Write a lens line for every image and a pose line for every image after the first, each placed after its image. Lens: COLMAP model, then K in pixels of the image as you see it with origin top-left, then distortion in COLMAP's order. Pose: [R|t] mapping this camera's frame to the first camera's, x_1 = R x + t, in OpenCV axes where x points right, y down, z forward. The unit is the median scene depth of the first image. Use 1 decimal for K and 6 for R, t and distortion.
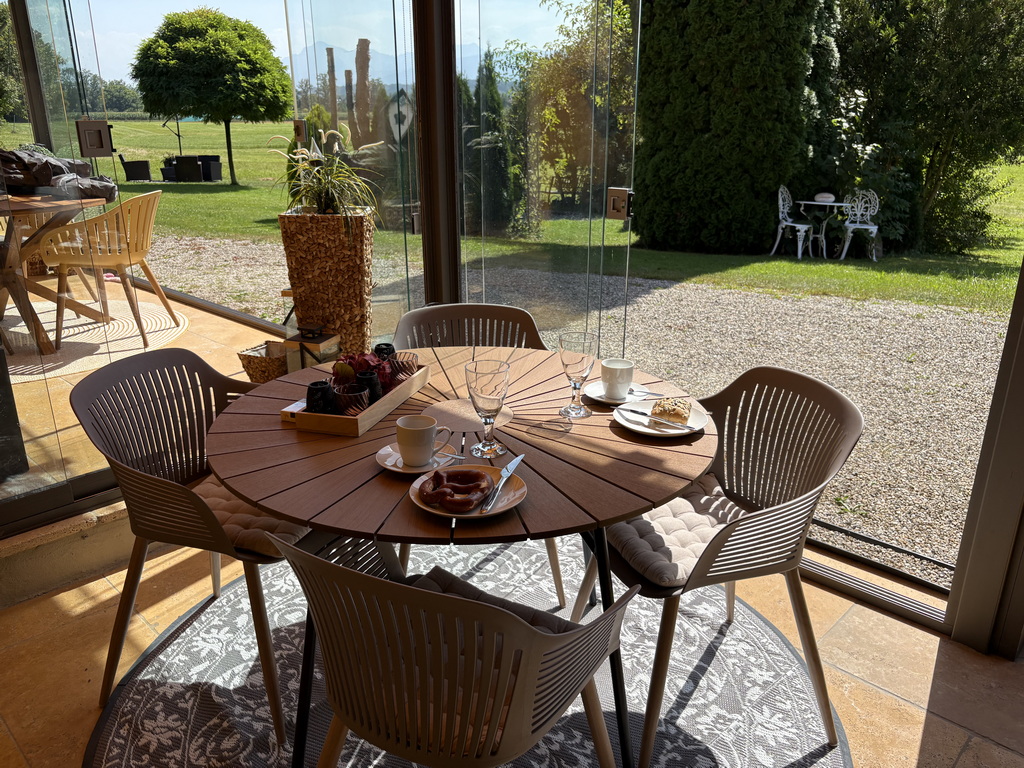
lens RADIAL K [[782.0, 0, 512.7], [0, 782.0, 384.4], [0, 0, 1]] dist [0.023601, -0.020475]
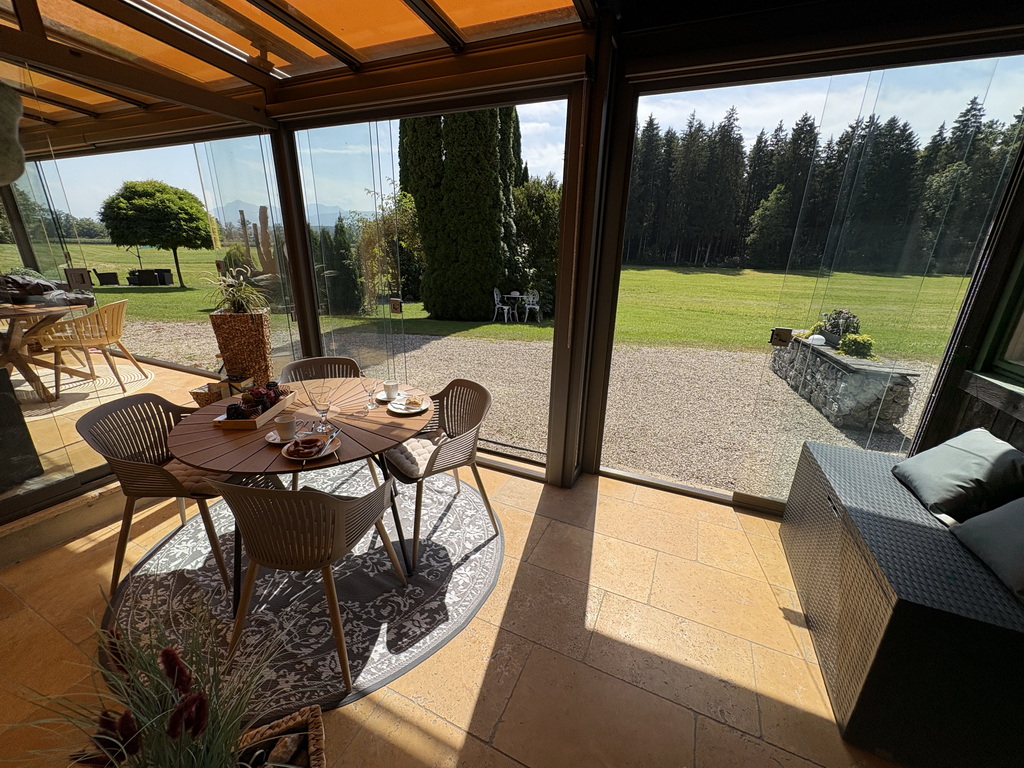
lens RADIAL K [[407.4, 0, 511.0], [0, 407.4, 382.1], [0, 0, 1]] dist [0.002223, -0.000045]
pose [[0.945707, -0.080195, 0.314970, 0.065725], [0.084007, 0.996464, 0.001478, -0.001205], [-0.313975, 0.025062, 0.949100, -0.141518]]
